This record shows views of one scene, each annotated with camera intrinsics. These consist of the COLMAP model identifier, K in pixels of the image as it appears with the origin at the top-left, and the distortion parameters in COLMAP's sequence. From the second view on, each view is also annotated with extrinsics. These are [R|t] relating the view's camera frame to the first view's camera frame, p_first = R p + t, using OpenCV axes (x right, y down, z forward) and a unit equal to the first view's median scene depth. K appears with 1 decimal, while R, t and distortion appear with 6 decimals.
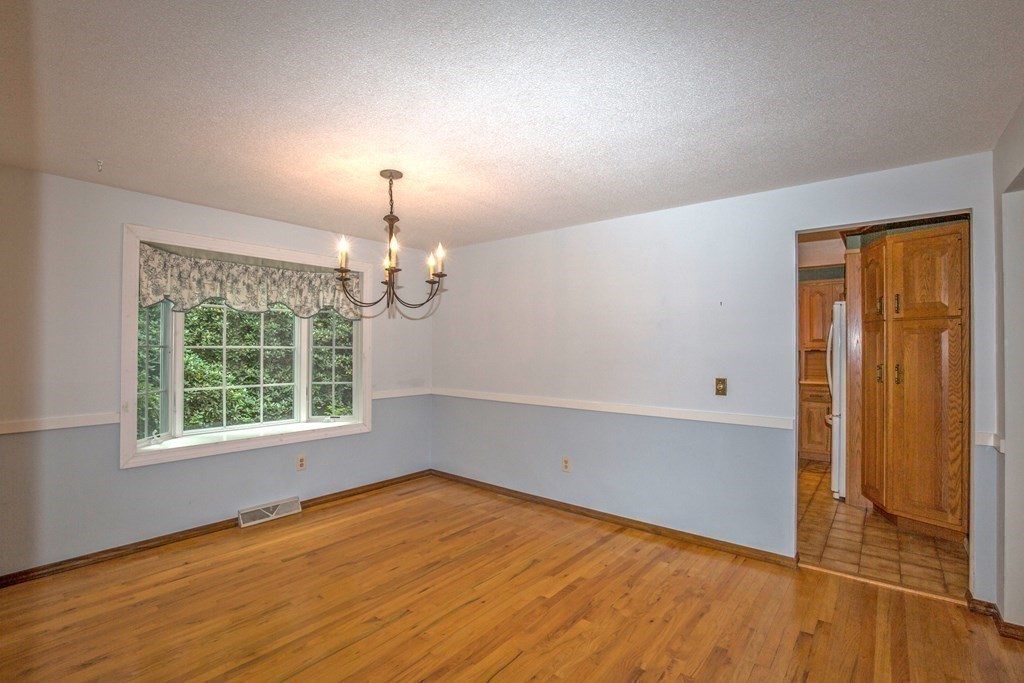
lens RADIAL K [[474.9, 0, 503.6], [0, 474.9, 343.7], [0, 0, 1]] dist [-0.029856, 0.002582]
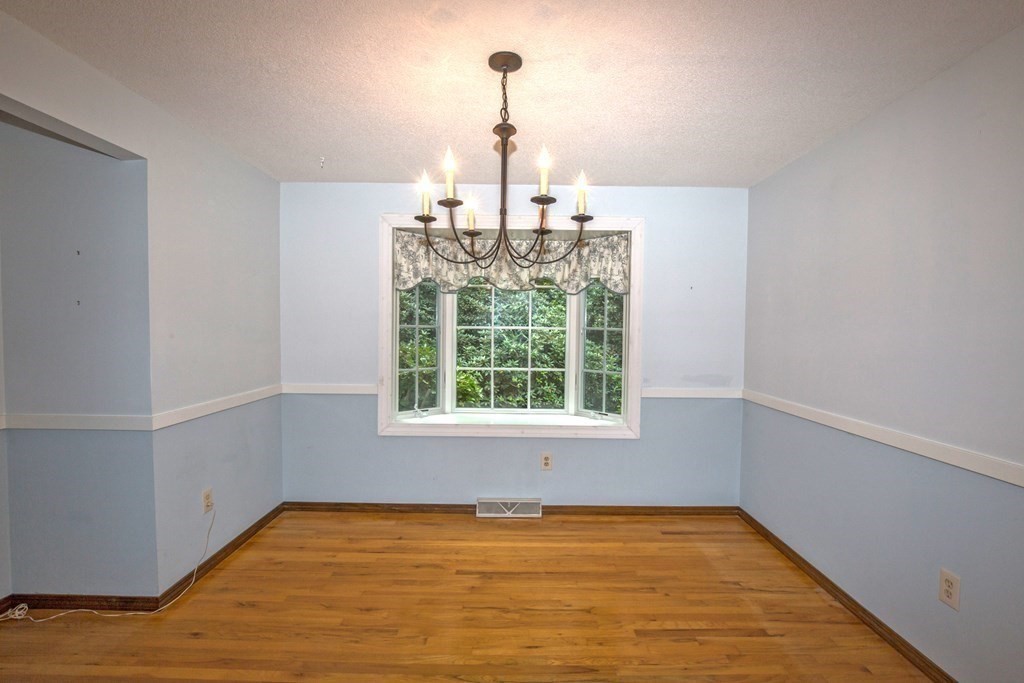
lens RADIAL K [[474.9, 0, 516.7], [0, 474.9, 344.5], [0, 0, 1]] dist [-0.029856, 0.002582]
pose [[0.640425, 0.029405, -0.767458, 0.205169], [-0.002740, 0.999348, 0.036003, 0.006846], [0.768016, -0.020954, 0.640088, 0.420006]]
